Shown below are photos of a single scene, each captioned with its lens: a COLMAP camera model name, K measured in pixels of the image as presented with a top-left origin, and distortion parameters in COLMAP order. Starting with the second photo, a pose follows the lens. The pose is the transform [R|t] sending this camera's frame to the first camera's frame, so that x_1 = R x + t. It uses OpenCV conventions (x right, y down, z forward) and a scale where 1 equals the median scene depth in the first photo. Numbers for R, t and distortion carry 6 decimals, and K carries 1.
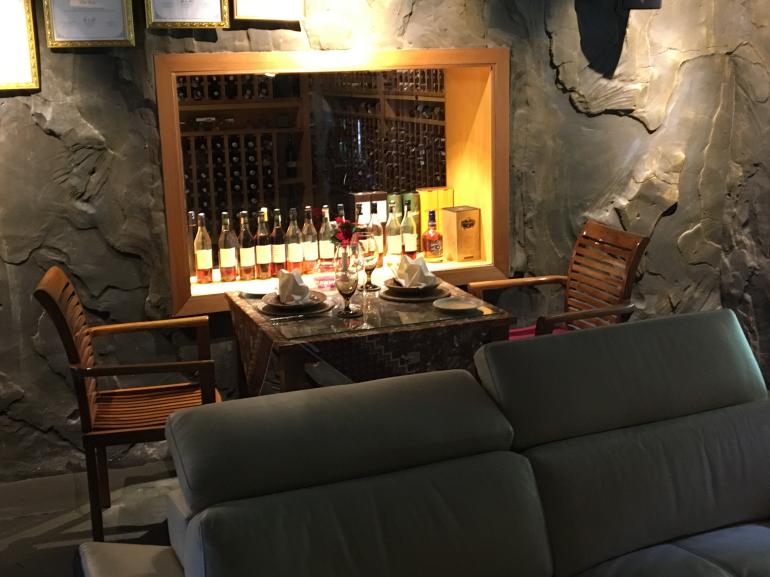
lens RADIAL K [[1029.0, 0, 385.6], [0, 1029.0, 288.6], [0, 0, 1]] dist [0.065106, 0.000000]
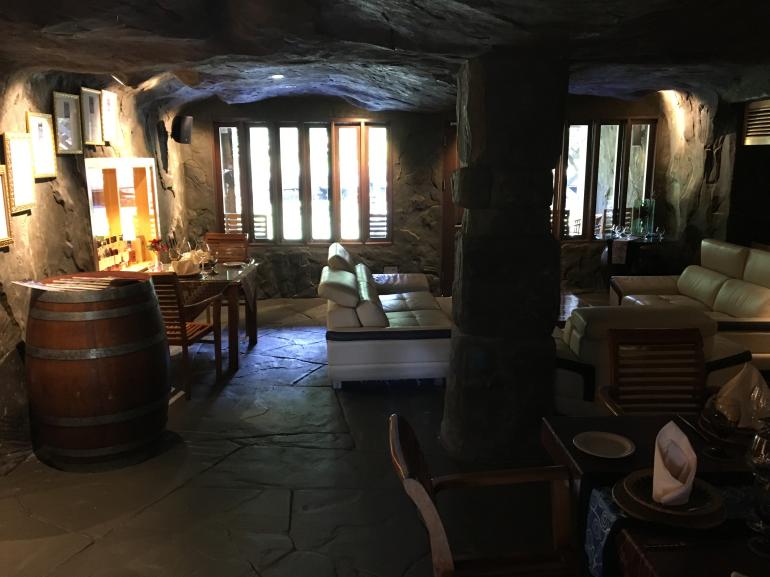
lens RADIAL K [[649.4, 0, 385.9], [0, 649.4, 288.3], [0, 0, 1]] dist [0.032577, -0.006980]
pose [[0.329373, -0.165449, 0.929591, -1.147828], [0.204806, 0.973607, 0.100716, -0.008879], [-0.921720, 0.157213, 0.354565, 0.131907]]
